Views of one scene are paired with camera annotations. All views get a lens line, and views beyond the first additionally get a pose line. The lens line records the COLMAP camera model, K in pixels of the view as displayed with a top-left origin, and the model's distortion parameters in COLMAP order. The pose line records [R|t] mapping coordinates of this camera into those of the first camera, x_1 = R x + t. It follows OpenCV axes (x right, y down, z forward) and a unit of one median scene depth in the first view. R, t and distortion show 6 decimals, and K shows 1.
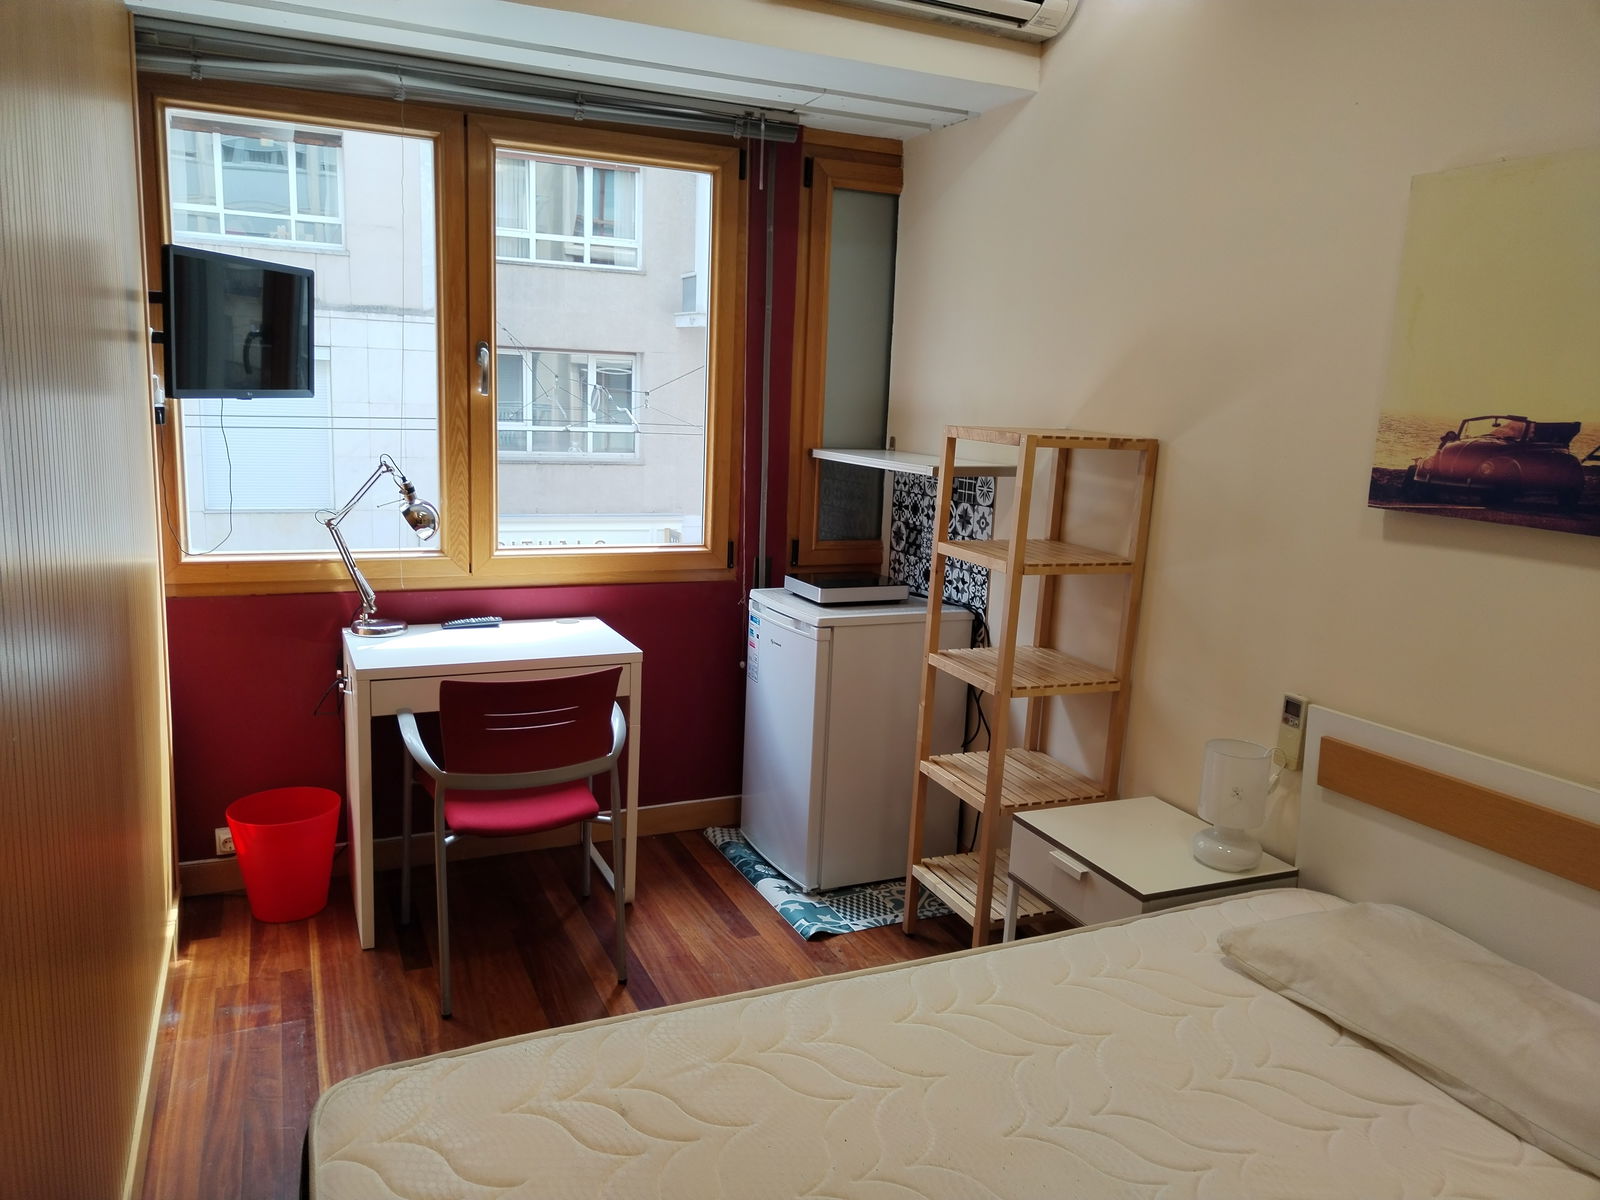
lens RADIAL K [[1159.8, 0, 800.0], [0, 1159.8, 600.0], [0, 0, 1]] dist [0.016685, -0.009056]
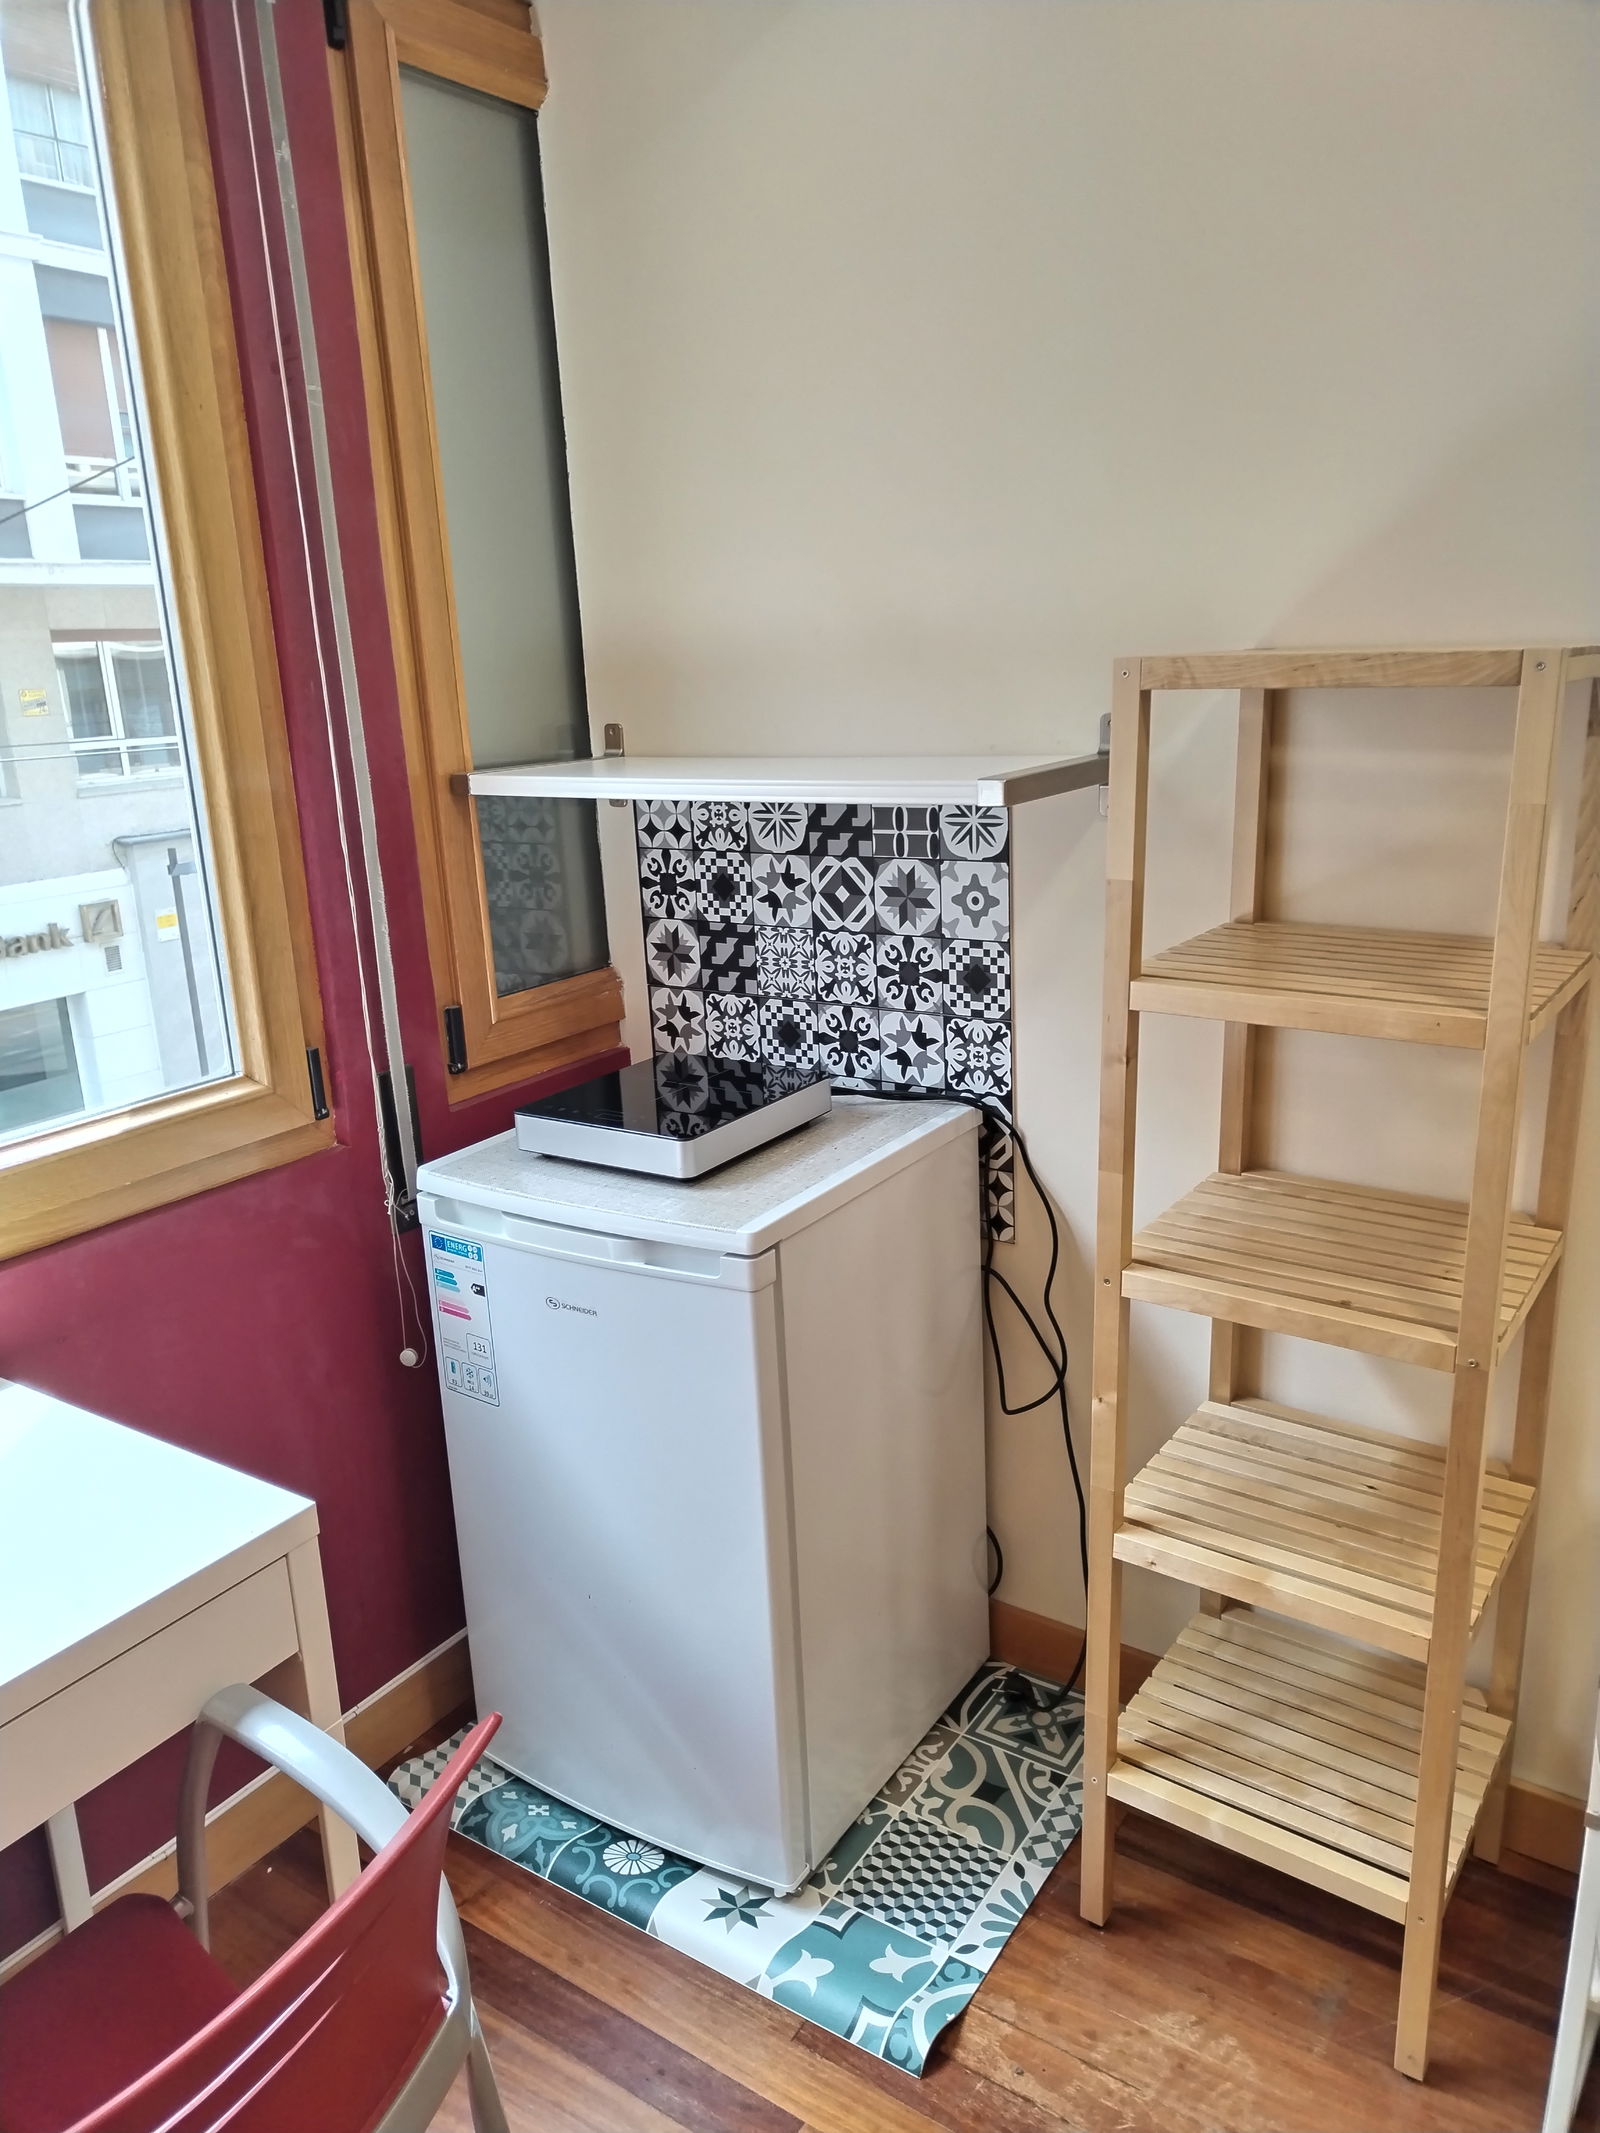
lens RADIAL K [[1546.1, 0, 800.0], [0, 1546.1, 1066.5], [0, 0, 1]] dist [0.016685, -0.009056]
pose [[0.848934, -0.211349, 0.484400, -0.183967], [0.169864, 0.977041, 0.128599, -0.090323], [-0.500458, -0.026890, 0.865343, 0.536962]]
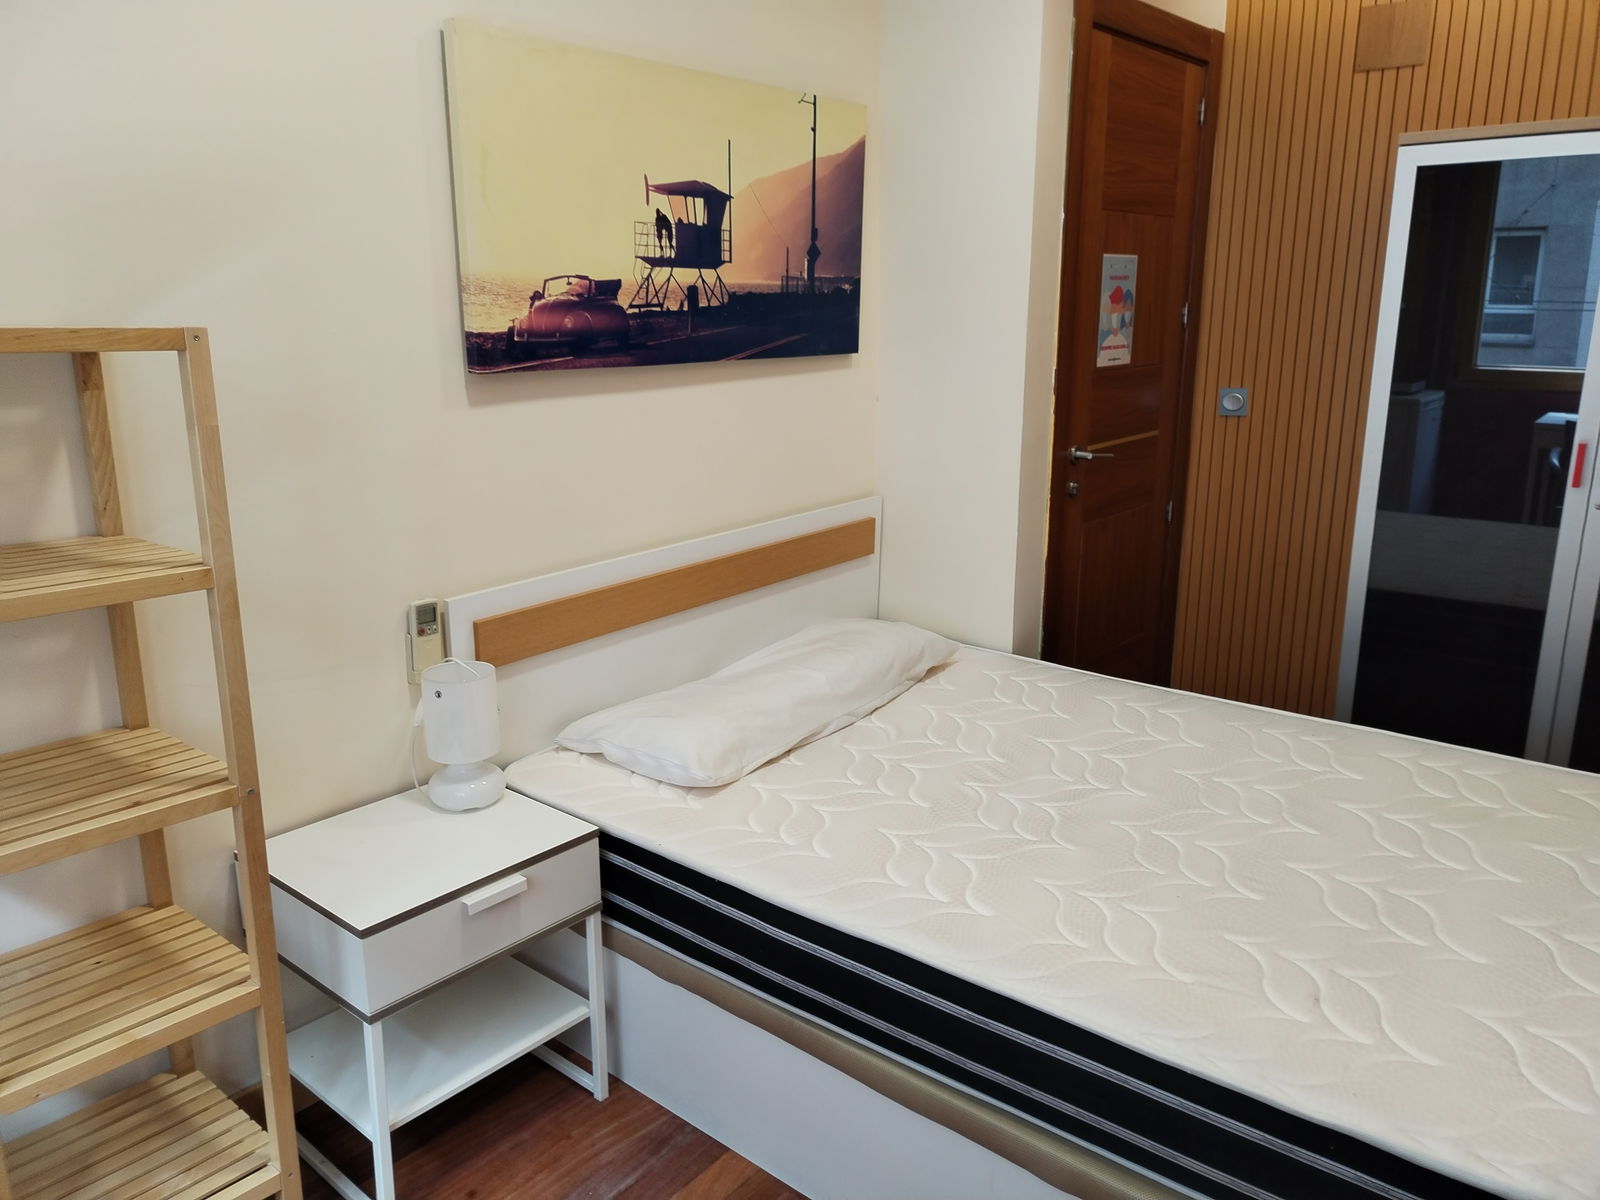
lens RADIAL K [[1159.8, 0, 800.0], [0, 1159.8, 600.0], [0, 0, 1]] dist [0.016685, -0.009056]
pose [[-0.441356, -0.259290, 0.859054, -0.326588], [0.146957, 0.923530, 0.354254, -0.133923], [-0.885217, 0.282596, -0.369501, 0.748321]]
